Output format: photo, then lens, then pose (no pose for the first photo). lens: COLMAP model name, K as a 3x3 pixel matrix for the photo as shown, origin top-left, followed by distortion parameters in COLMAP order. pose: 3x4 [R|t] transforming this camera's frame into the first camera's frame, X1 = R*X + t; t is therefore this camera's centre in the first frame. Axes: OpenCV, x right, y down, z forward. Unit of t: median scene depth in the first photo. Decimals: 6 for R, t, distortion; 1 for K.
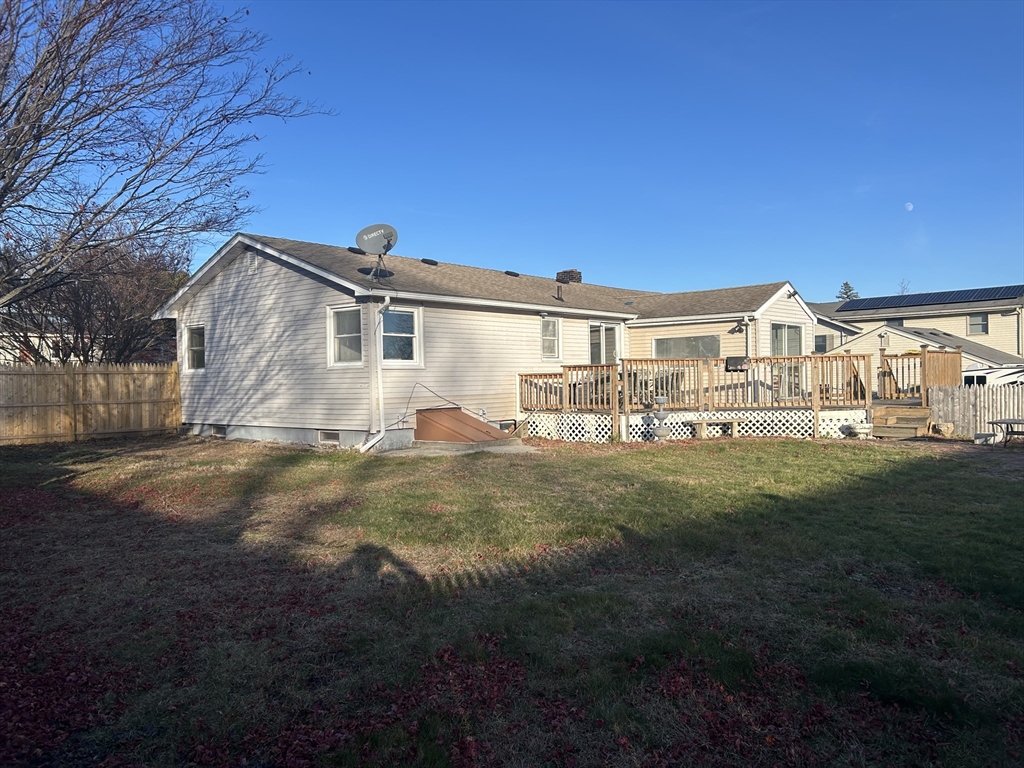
lens RADIAL K [[762.3, 0, 512.9], [0, 762.3, 383.5], [0, 0, 1]] dist [0.043070, -0.049076]
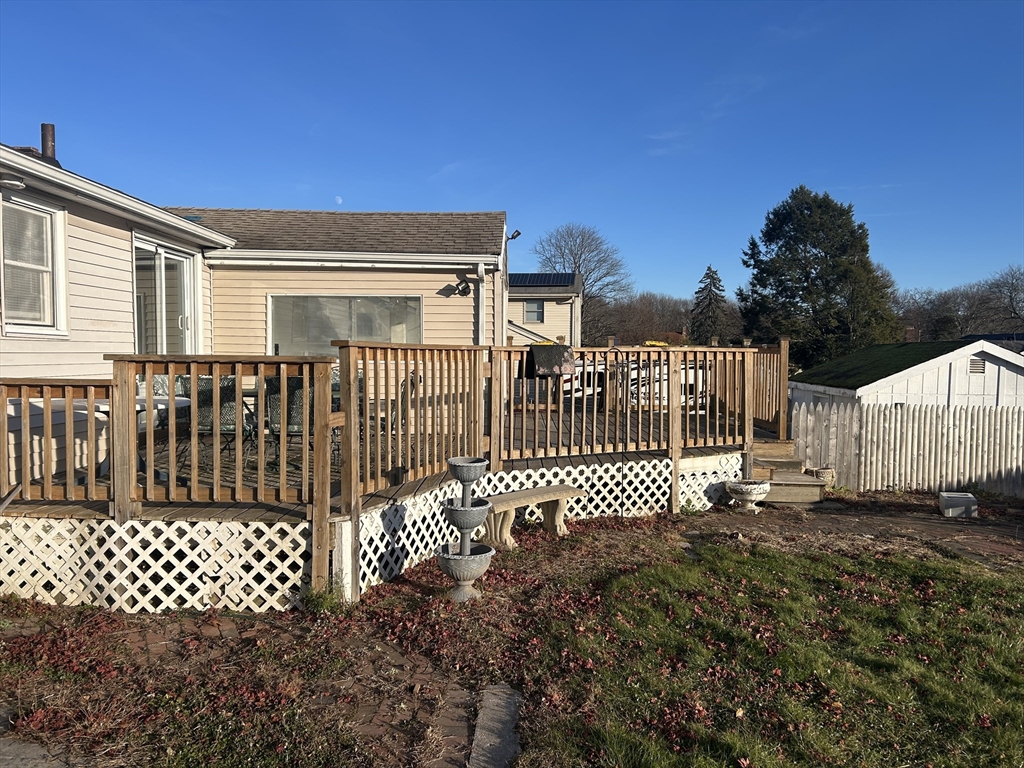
lens RADIAL K [[762.3, 0, 508.3], [0, 762.3, 387.2], [0, 0, 1]] dist [0.043070, -0.049076]
pose [[0.763243, -0.003181, 0.646104, -0.009231], [-0.018594, 0.999466, 0.026887, -0.022592], [-0.645844, -0.032535, 0.762776, 0.688609]]
